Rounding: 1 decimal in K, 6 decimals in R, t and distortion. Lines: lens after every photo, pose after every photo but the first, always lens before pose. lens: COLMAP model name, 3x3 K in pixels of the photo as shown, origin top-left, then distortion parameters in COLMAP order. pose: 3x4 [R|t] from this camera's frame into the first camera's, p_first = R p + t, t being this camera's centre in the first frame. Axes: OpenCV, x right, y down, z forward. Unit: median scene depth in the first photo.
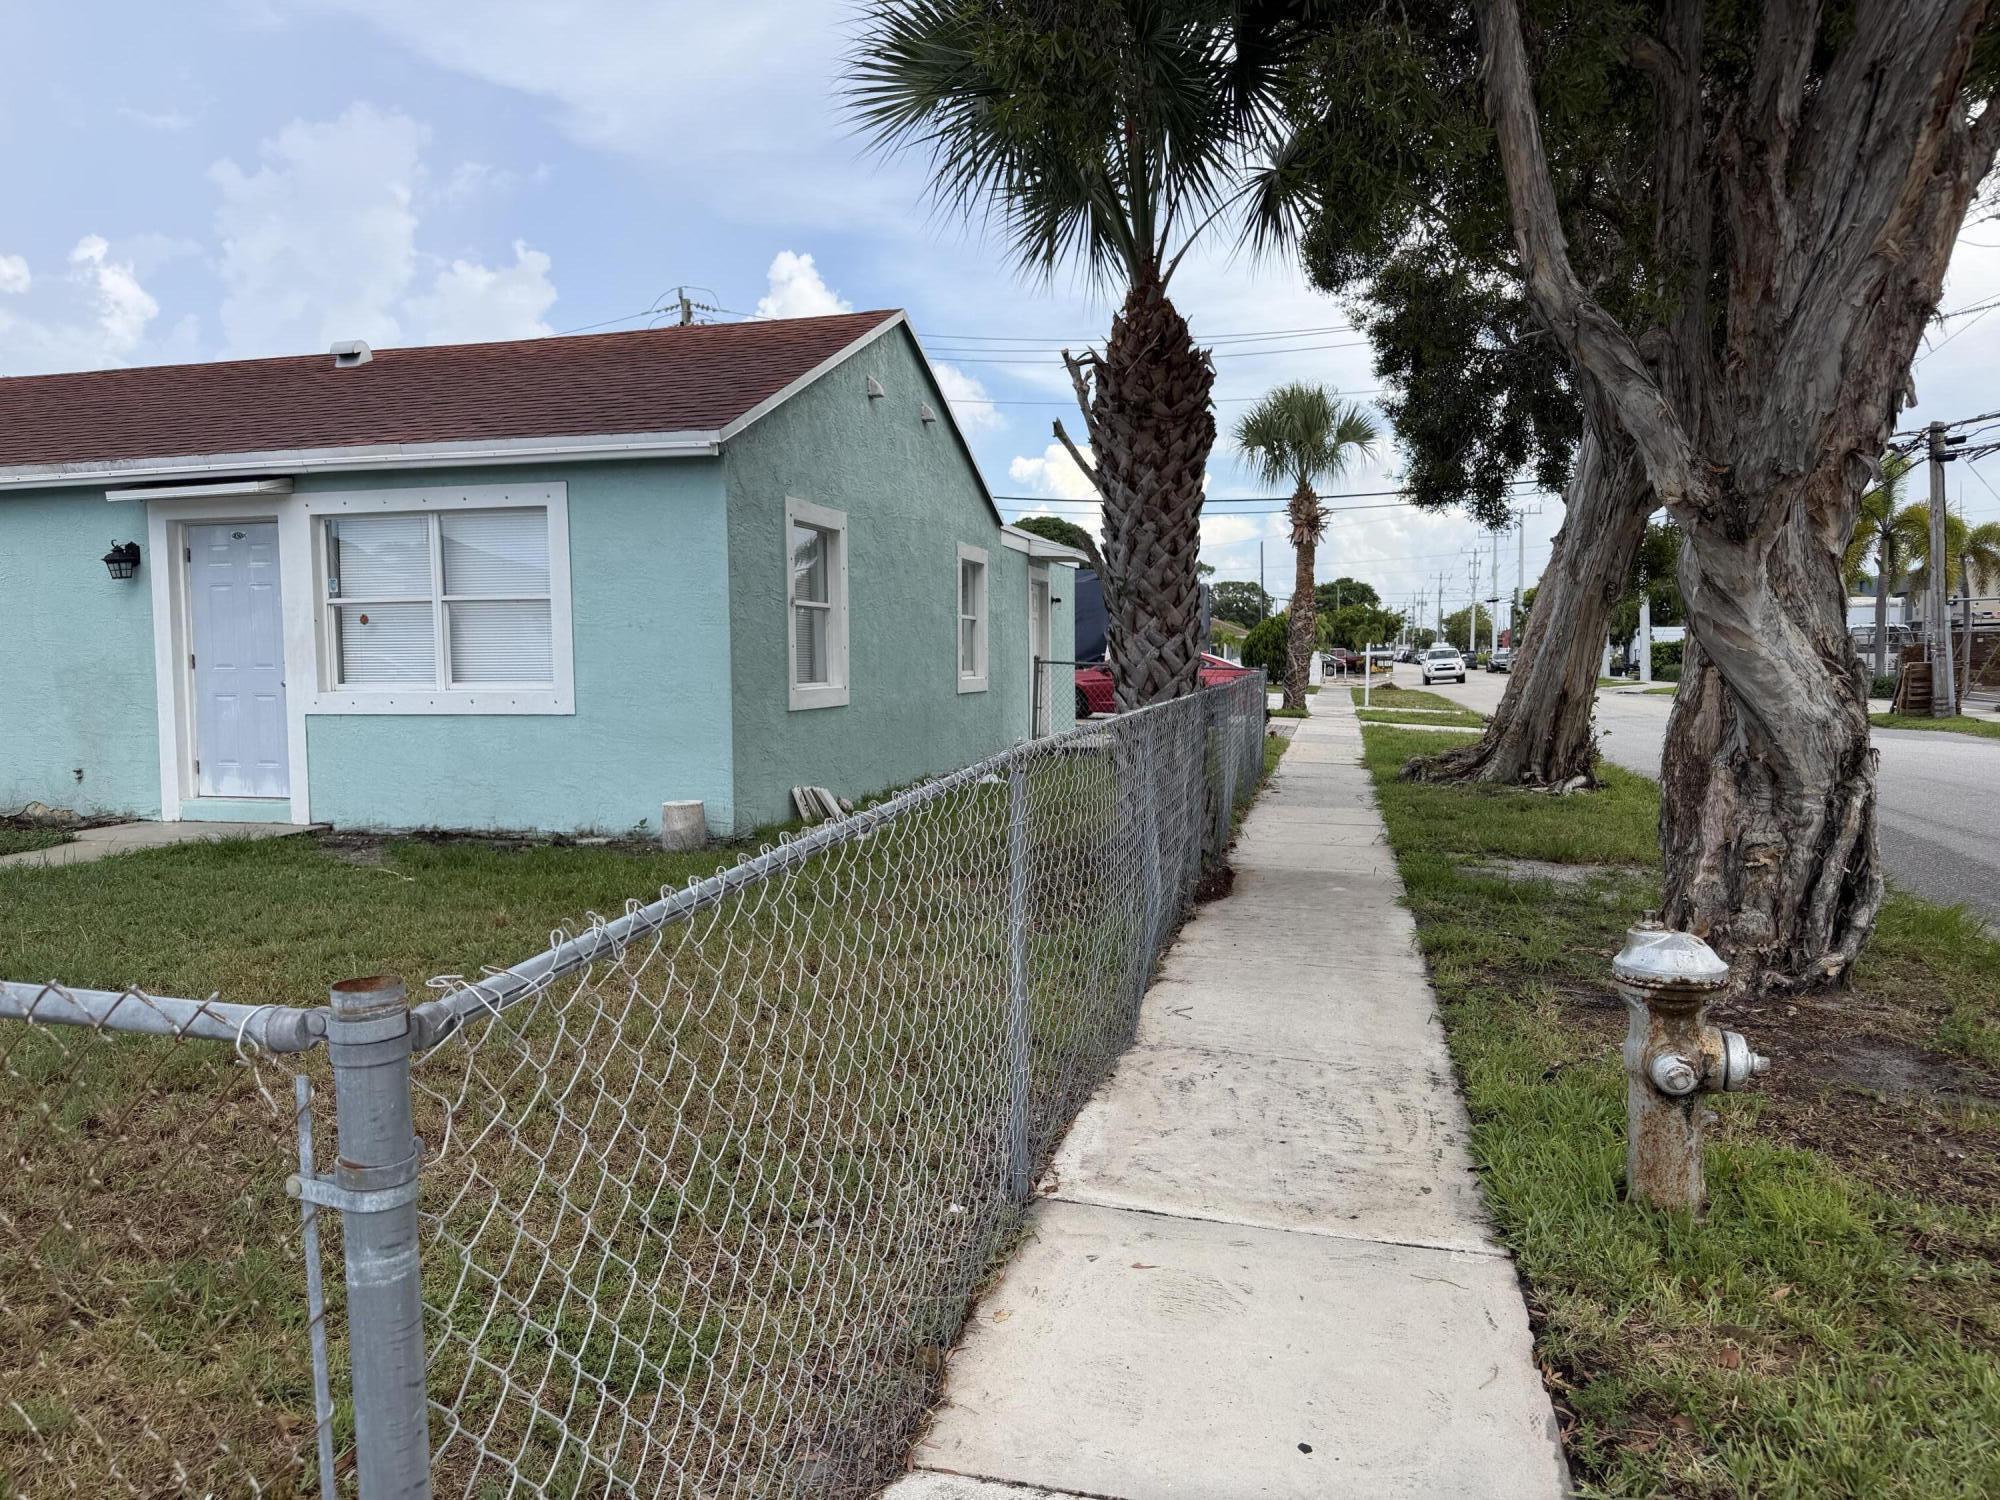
lens RADIAL K [[1421.8, 0, 1001.3], [0, 1421.8, 758.1], [0, 0, 1]] dist [0.061820, -0.077467]
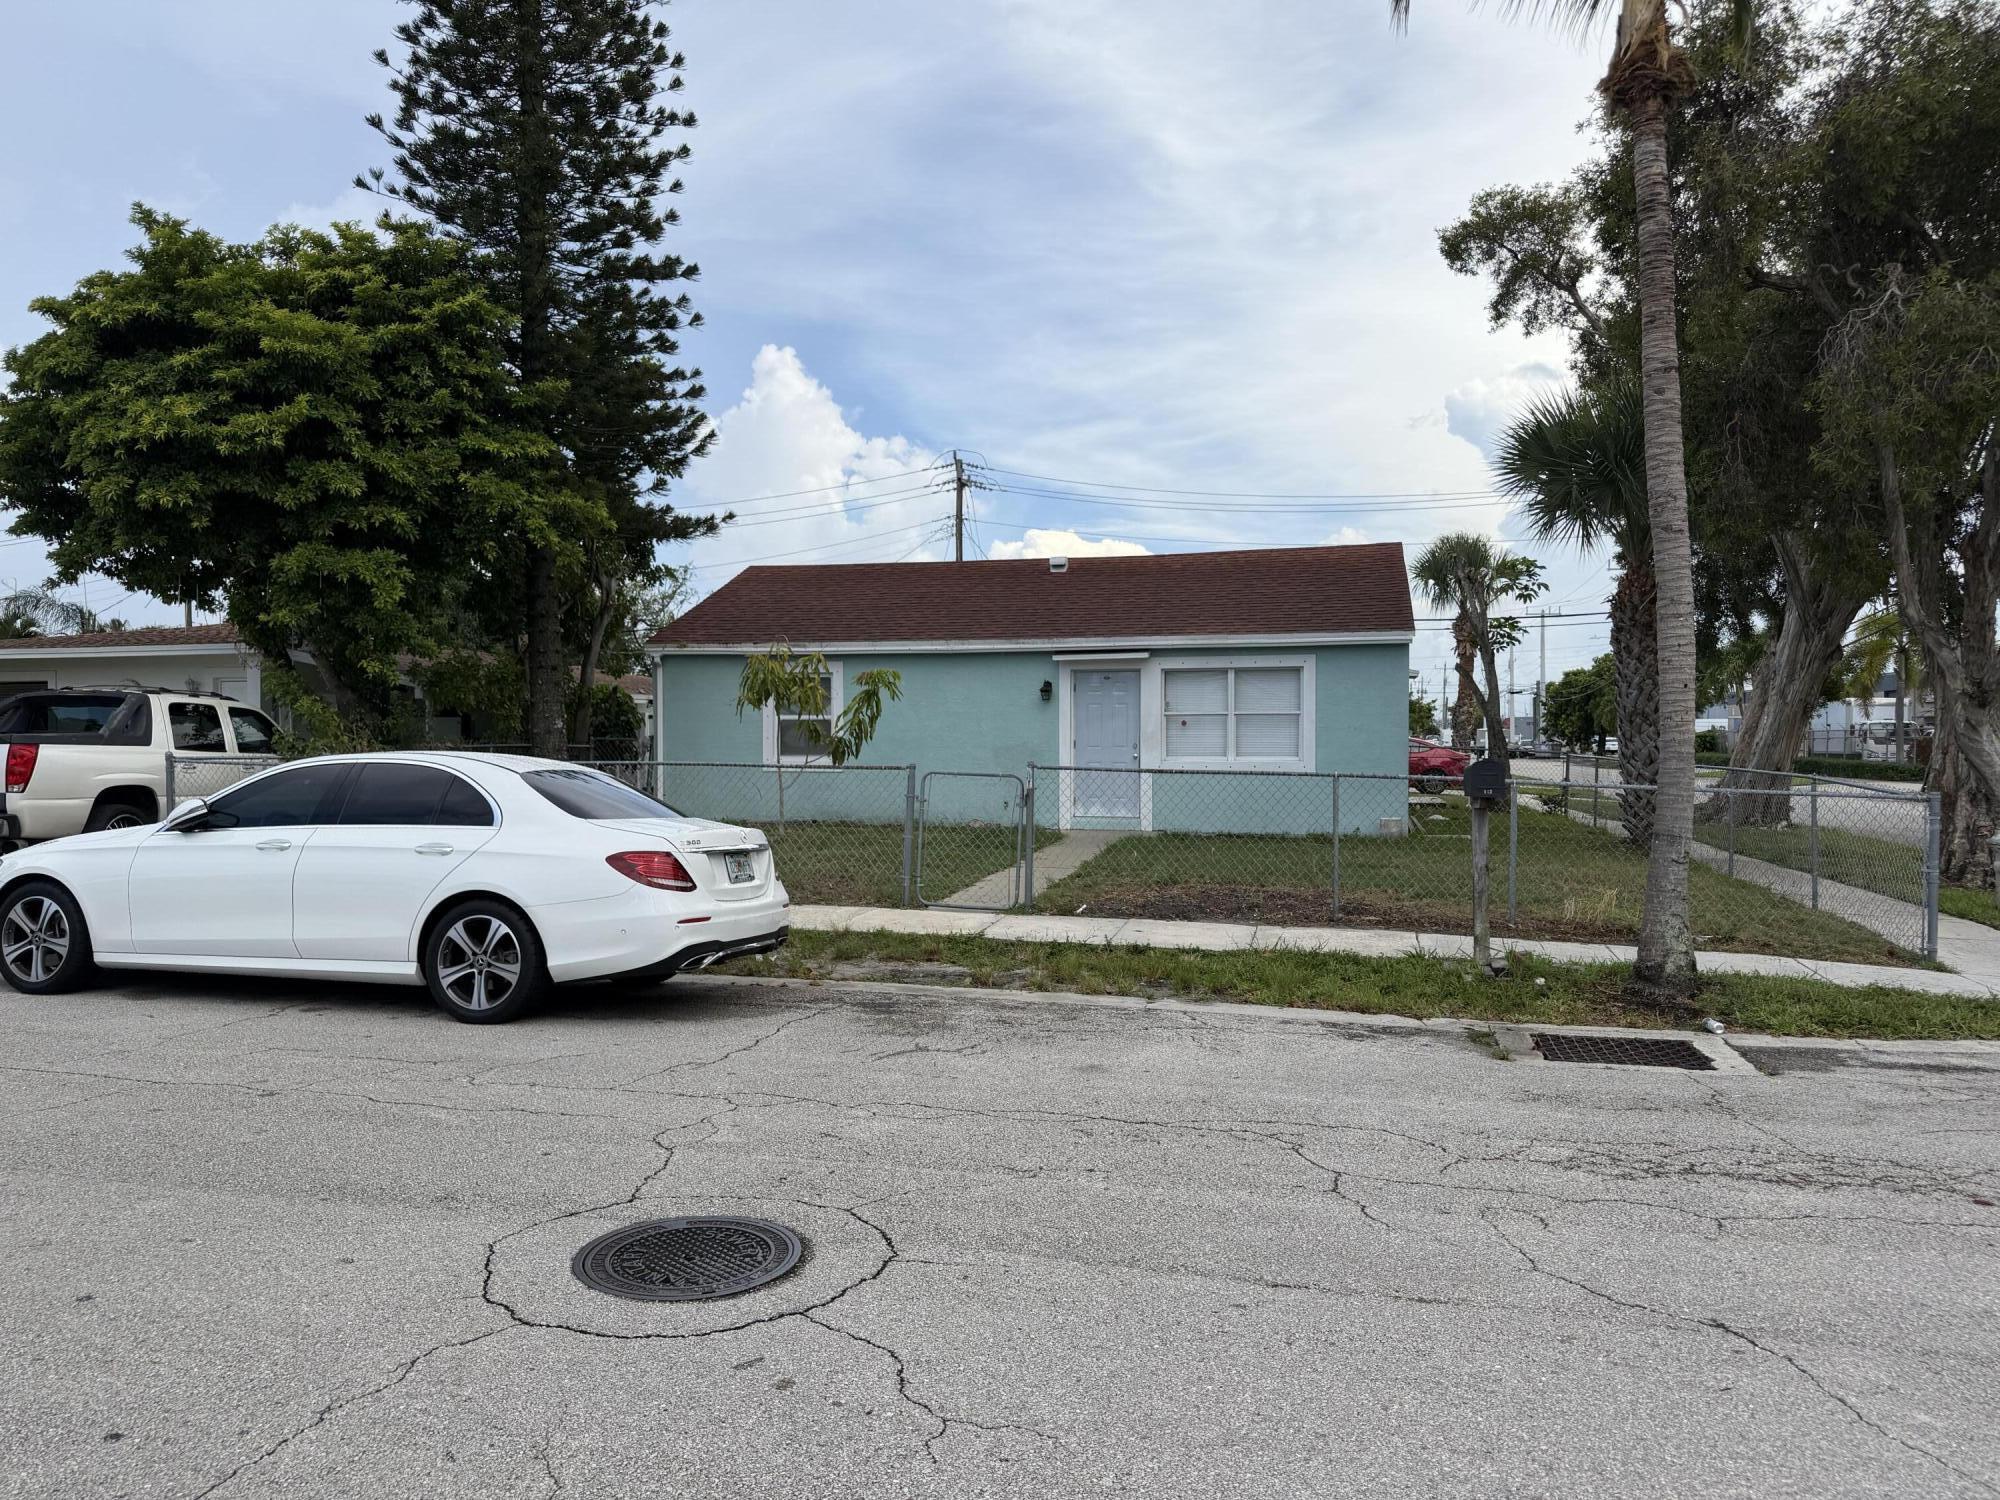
lens RADIAL K [[1421.8, 0, 982.6], [0, 1421.8, 765.9], [0, 0, 1]] dist [0.061820, -0.077467]
pose [[0.999934, 0.008632, 0.007560, -0.720211], [-0.008233, 0.998649, -0.051315, 0.058085], [-0.007993, 0.051250, 0.998654, -0.868673]]
